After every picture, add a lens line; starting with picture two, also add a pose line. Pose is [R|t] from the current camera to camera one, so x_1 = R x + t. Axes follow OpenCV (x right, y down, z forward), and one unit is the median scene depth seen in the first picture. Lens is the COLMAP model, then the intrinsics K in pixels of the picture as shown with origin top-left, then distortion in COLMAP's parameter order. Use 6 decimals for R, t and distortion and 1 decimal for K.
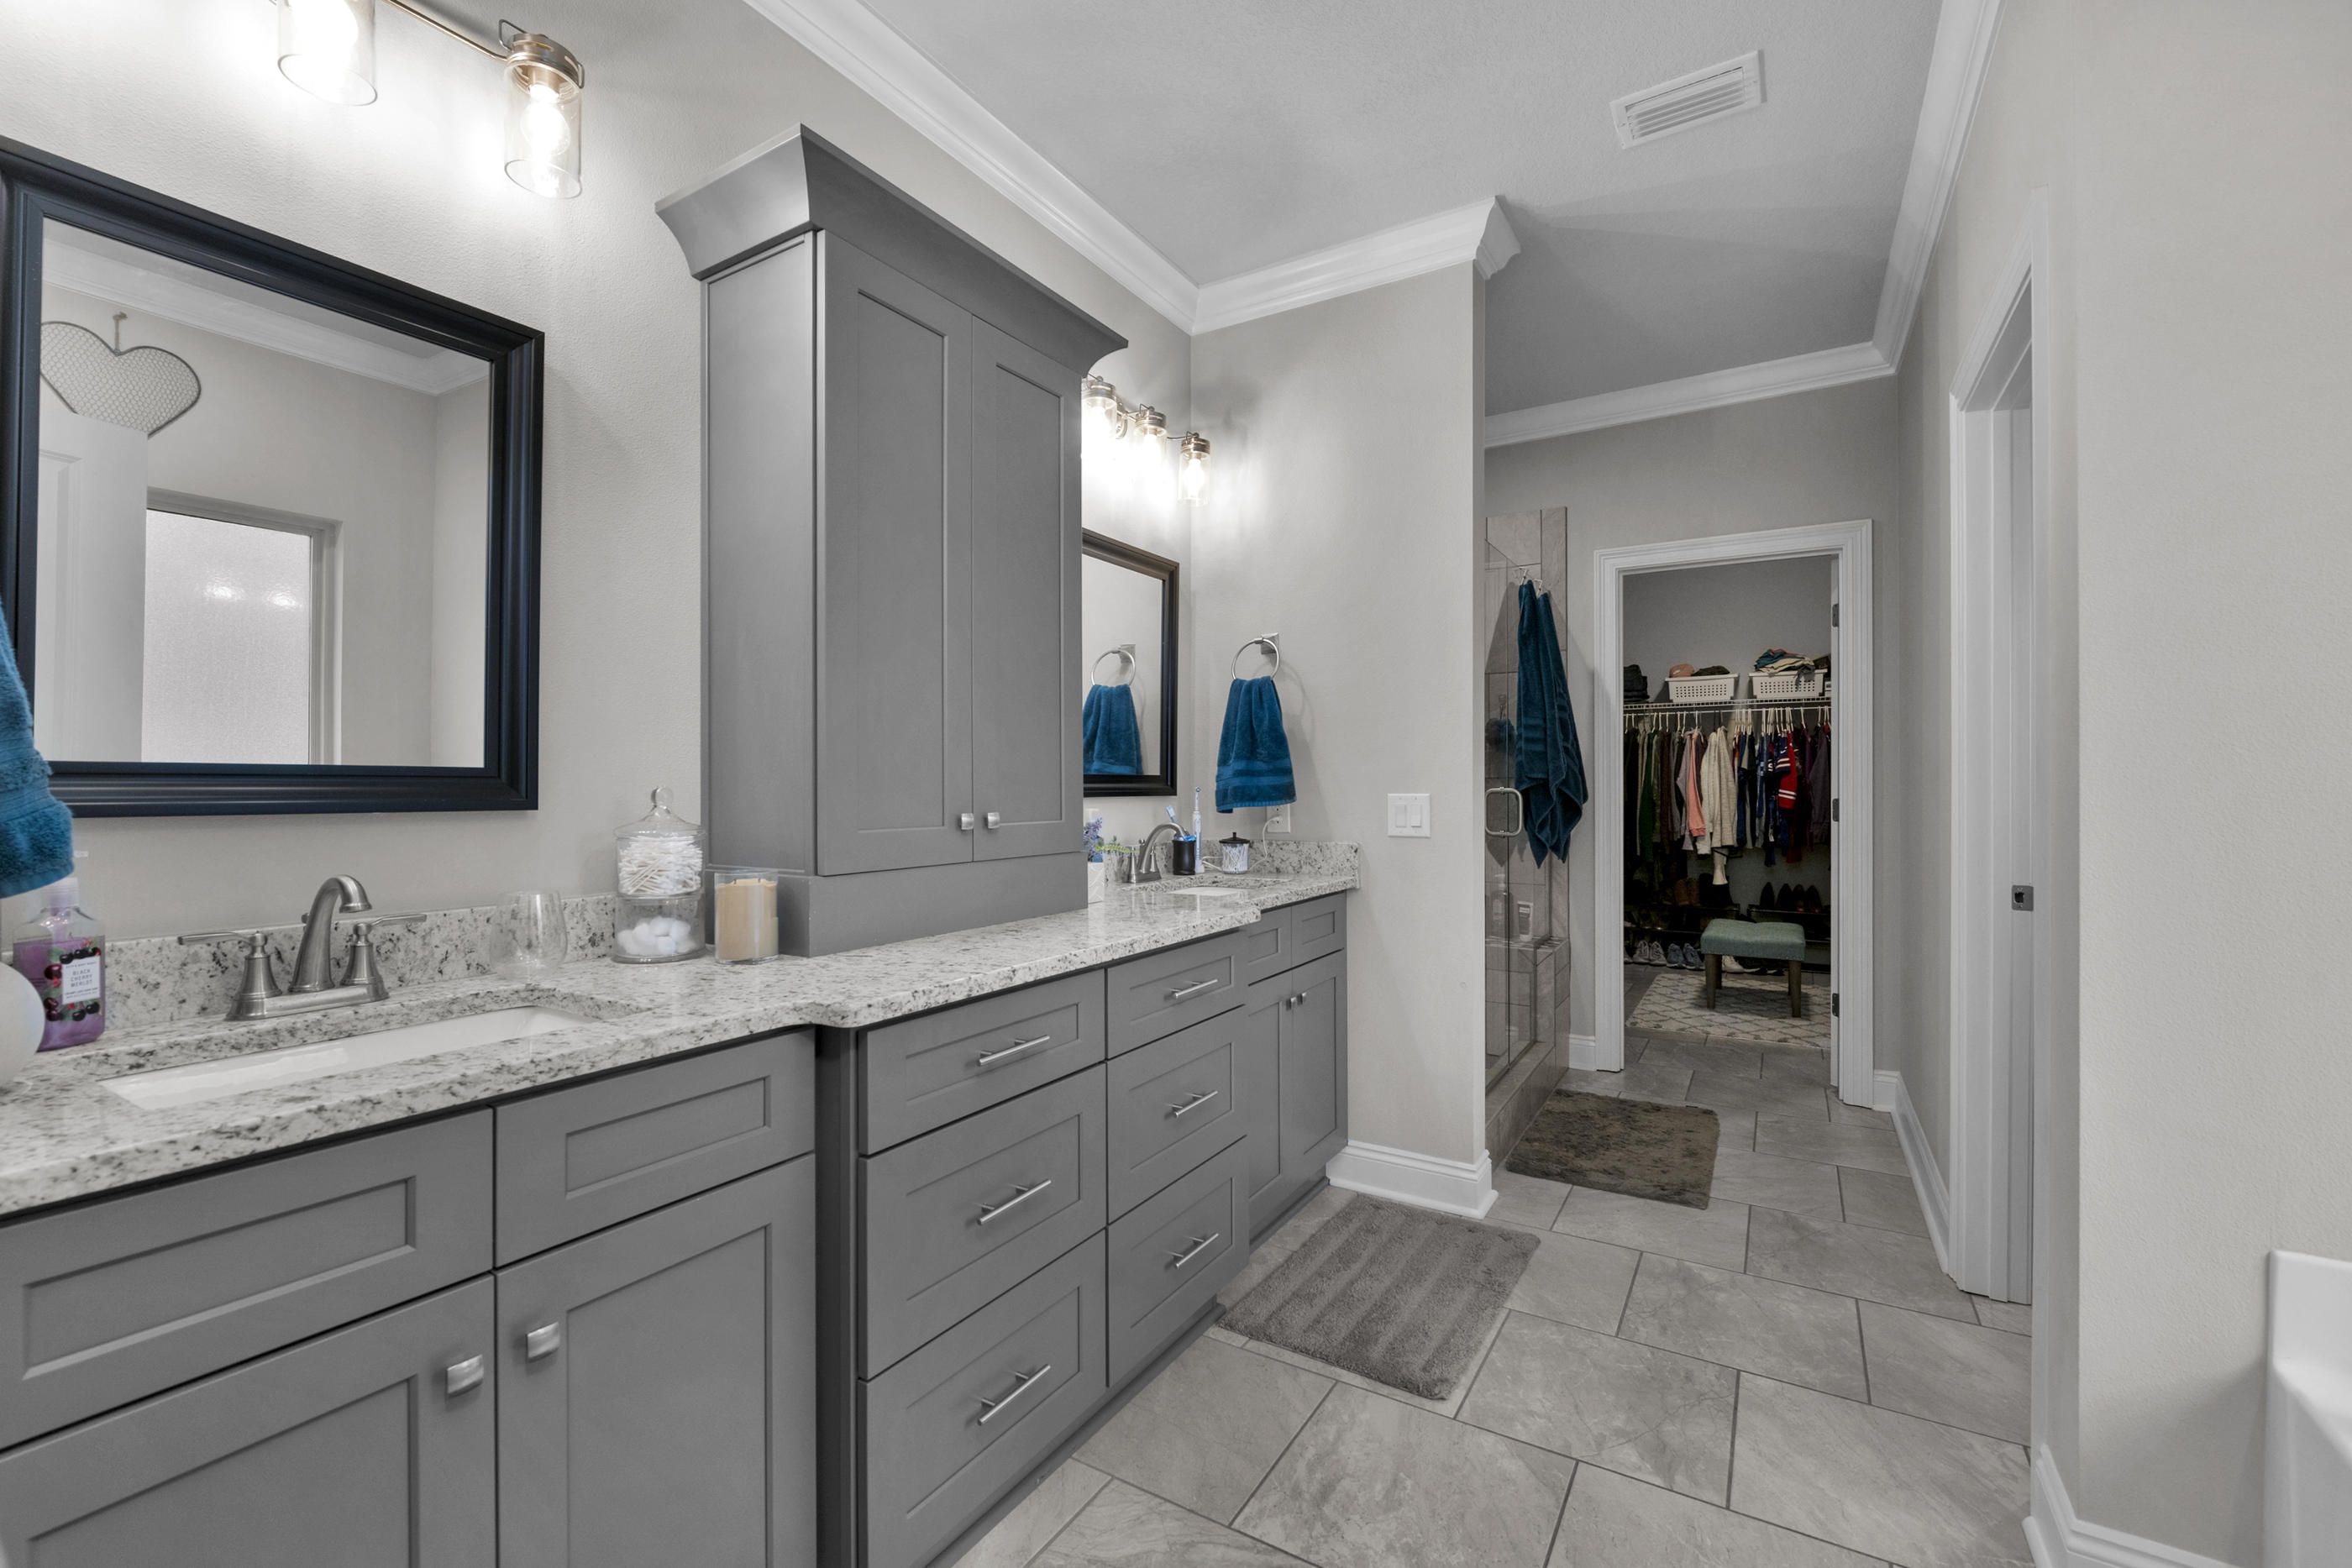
lens RADIAL K [[987.4, 0, 1175.8], [0, 987.4, 781.8], [0, 0, 1]] dist [0.000148, -0.002232]
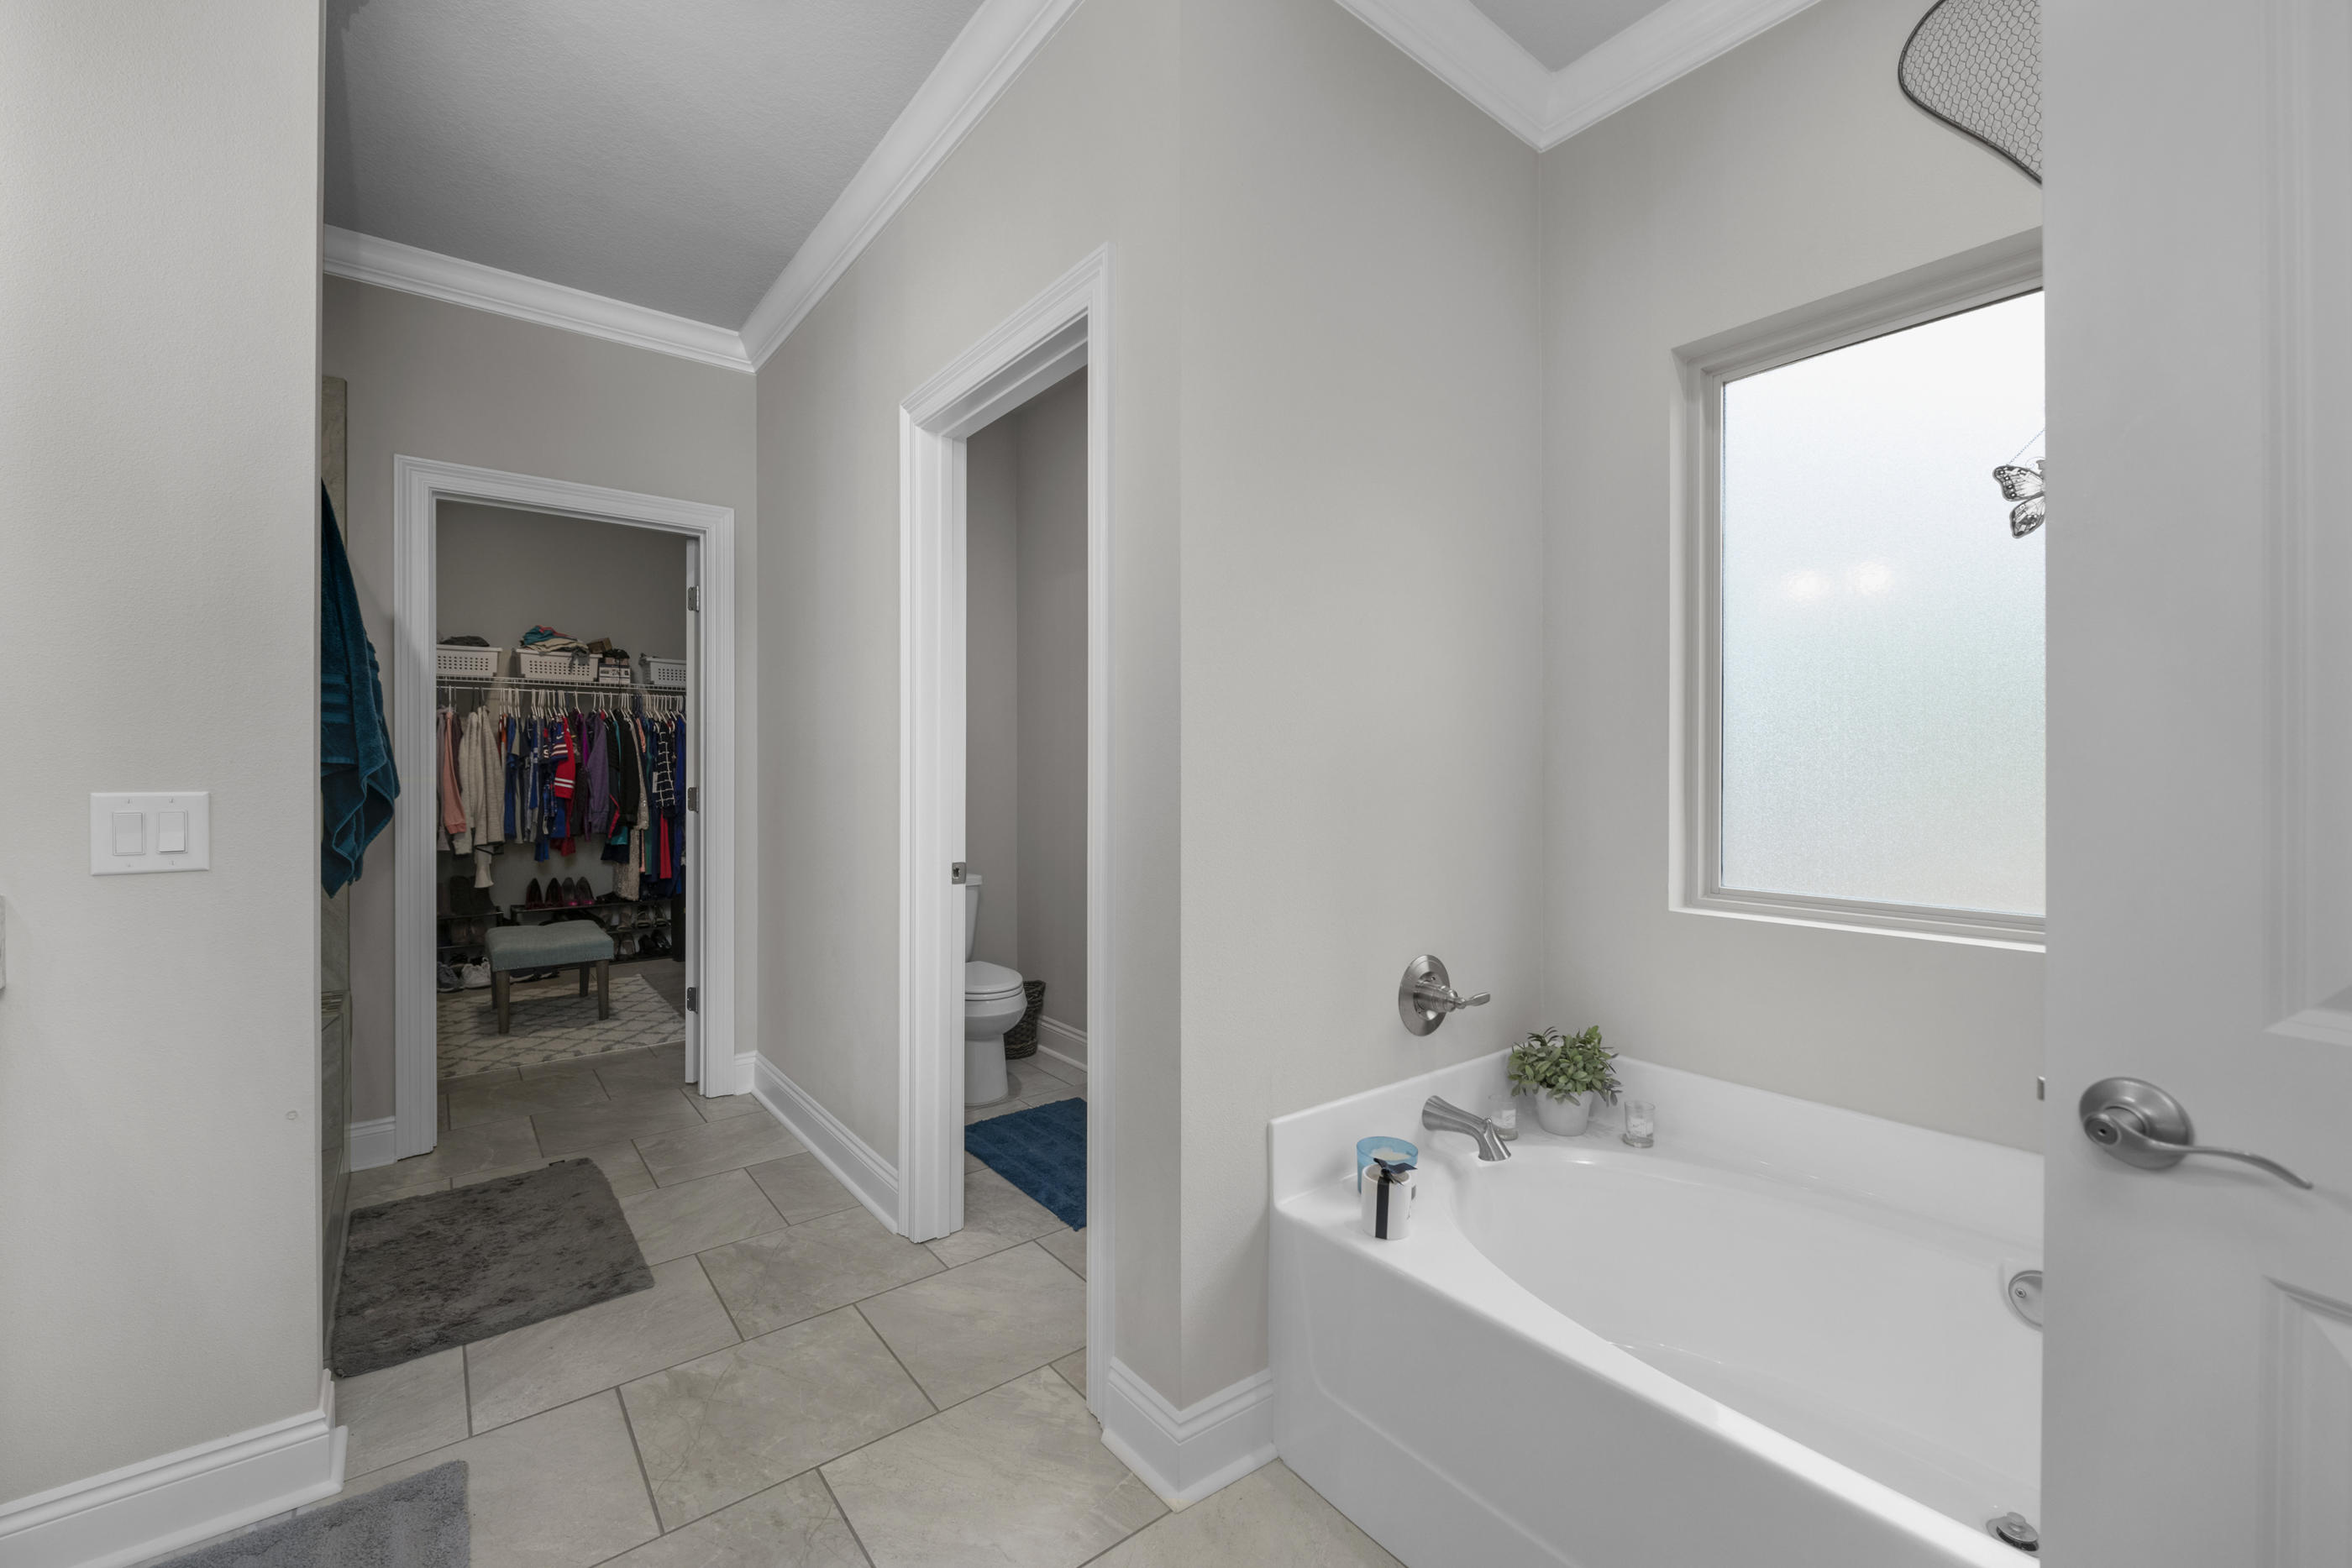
lens RADIAL K [[941.0, 0, 1179.0], [0, 941.0, 772.9], [0, 0, 1]] dist [-0.000454, -0.001034]
pose [[0.332519, -0.002069, 0.943094, -0.045569], [-0.001291, 0.999996, 0.002649, -0.000064], [-0.943096, -0.002098, 0.332515, 0.242232]]
